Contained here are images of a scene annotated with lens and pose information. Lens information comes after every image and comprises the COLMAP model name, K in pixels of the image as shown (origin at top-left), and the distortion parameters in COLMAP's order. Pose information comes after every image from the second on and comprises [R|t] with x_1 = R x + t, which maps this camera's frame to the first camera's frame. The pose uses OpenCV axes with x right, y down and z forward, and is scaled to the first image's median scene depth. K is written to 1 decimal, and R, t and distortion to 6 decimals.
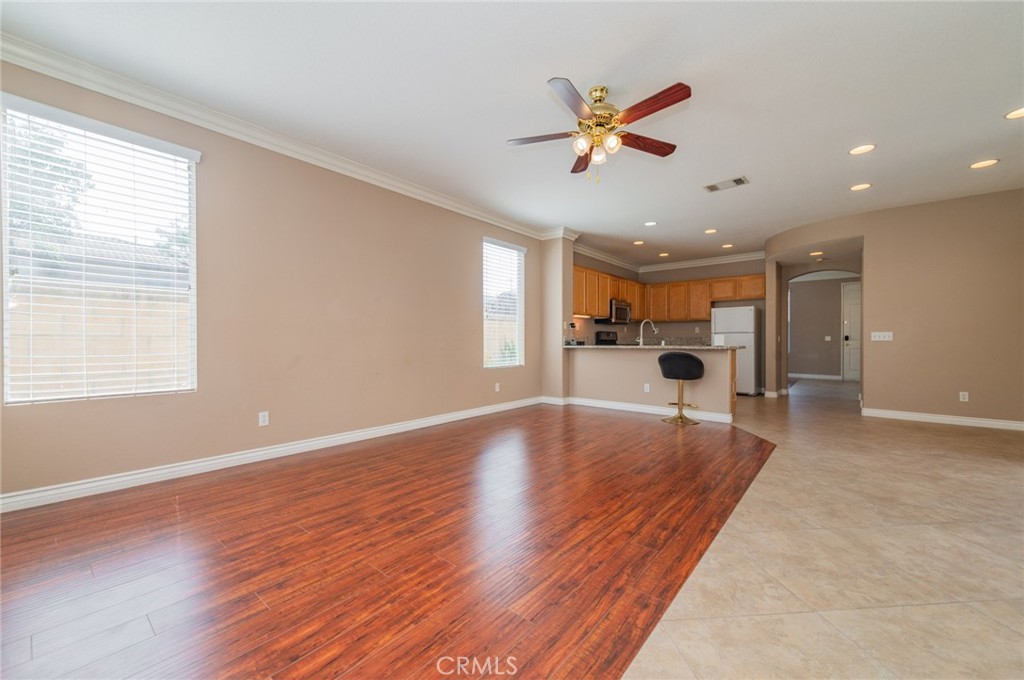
lens RADIAL K [[401.1, 0, 517.6], [0, 401.1, 348.9], [0, 0, 1]] dist [0.016471, -0.004020]
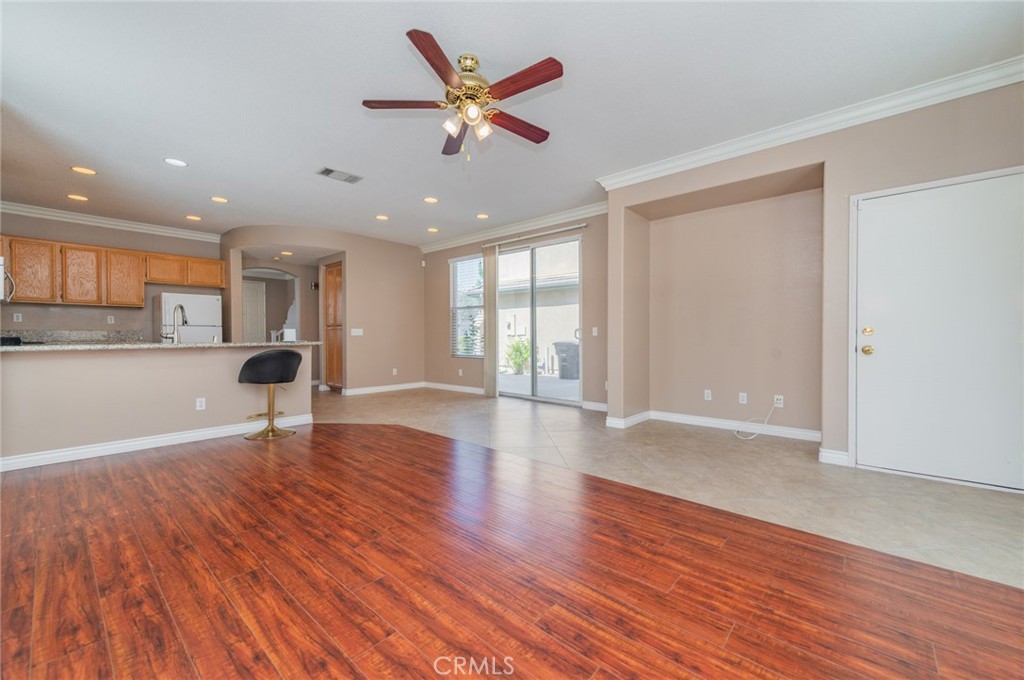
lens RADIAL K [[401.1, 0, 509.8], [0, 401.1, 349.3], [0, 0, 1]] dist [0.016471, -0.004020]
pose [[0.031470, -0.037036, 0.998818, -0.770086], [0.020733, 0.999122, 0.036394, -0.026652], [-0.999290, 0.019563, 0.032210, 0.954624]]
